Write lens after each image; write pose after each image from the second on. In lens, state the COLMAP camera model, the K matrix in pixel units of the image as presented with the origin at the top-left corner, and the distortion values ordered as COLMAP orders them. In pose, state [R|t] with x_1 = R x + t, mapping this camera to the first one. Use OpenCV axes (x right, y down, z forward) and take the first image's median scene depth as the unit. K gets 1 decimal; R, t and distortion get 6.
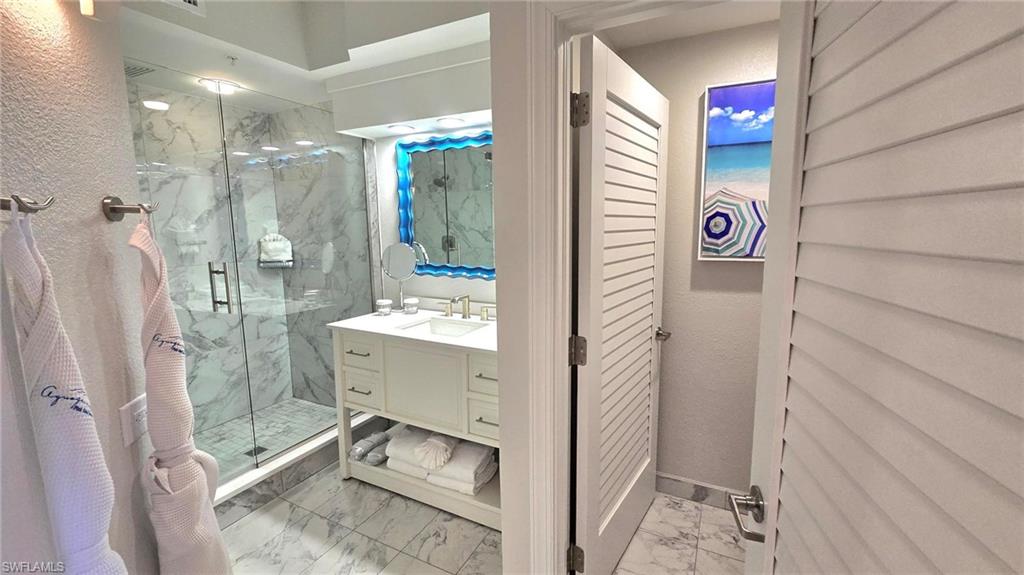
lens RADIAL K [[416.0, 0, 526.7], [0, 416.0, 279.4], [0, 0, 1]] dist [-0.001371, -0.000154]
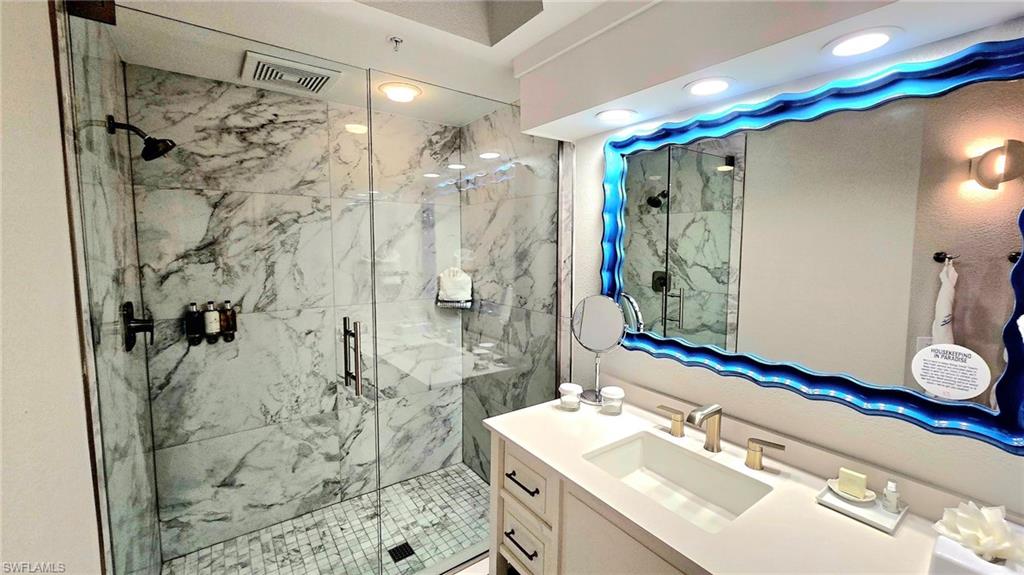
lens RADIAL K [[416.0, 0, 526.7], [0, 416.0, 279.4], [0, 0, 1]] dist [-0.001371, -0.000154]
pose [[0.894416, 0.051341, -0.444279, -0.108923], [-0.072714, 0.996865, -0.031189, -0.074559], [0.441285, 0.060202, 0.895345, 0.331383]]
